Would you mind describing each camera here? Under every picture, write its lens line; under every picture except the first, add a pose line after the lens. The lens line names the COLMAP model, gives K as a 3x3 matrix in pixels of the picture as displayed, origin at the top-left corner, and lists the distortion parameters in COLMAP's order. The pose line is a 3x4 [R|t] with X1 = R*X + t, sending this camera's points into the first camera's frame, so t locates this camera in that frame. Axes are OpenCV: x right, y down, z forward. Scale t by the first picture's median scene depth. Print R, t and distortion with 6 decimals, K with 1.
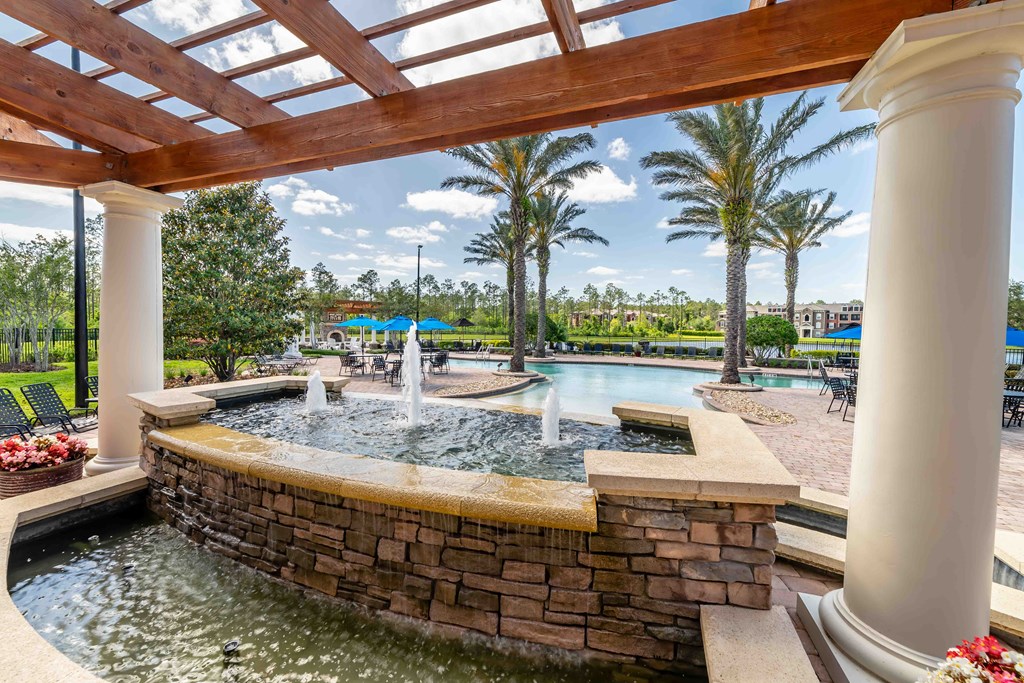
lens RADIAL K [[388.8, 0, 512.0], [0, 388.8, 341.5], [0, 0, 1]] dist [-0.025051, 0.000055]
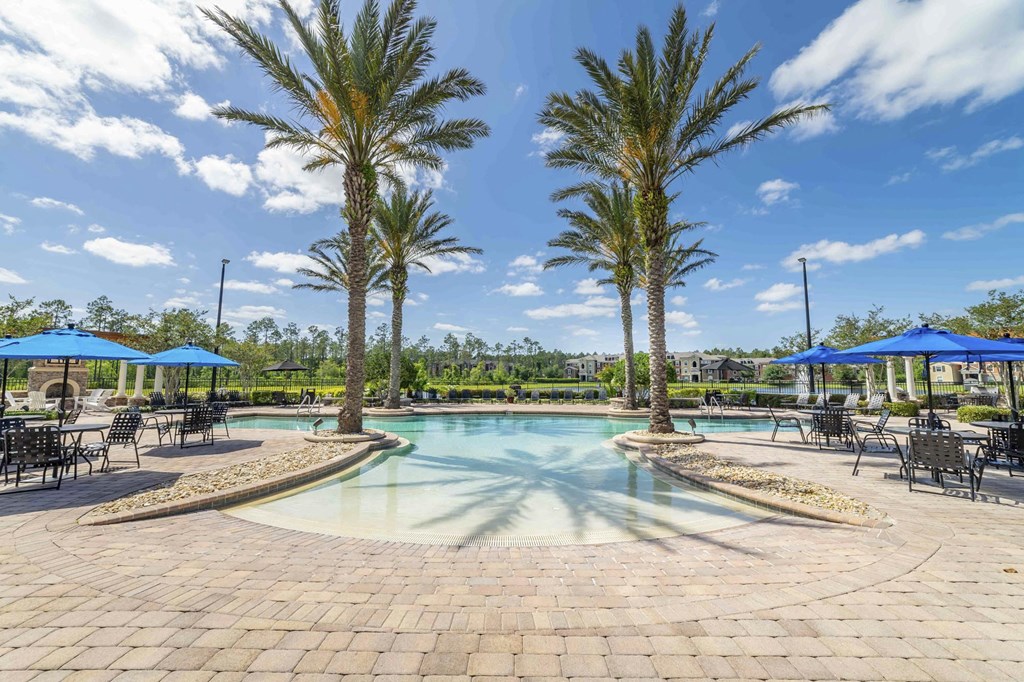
lens RADIAL K [[388.8, 0, 512.0], [0, 388.8, 341.0], [0, 0, 1]] dist [-0.025051, 0.000055]
pose [[0.937669, 0.016429, 0.347141, 0.021110], [0.028279, 0.991963, -0.123331, 0.008321], [-0.346378, 0.125461, 0.929668, 0.171921]]
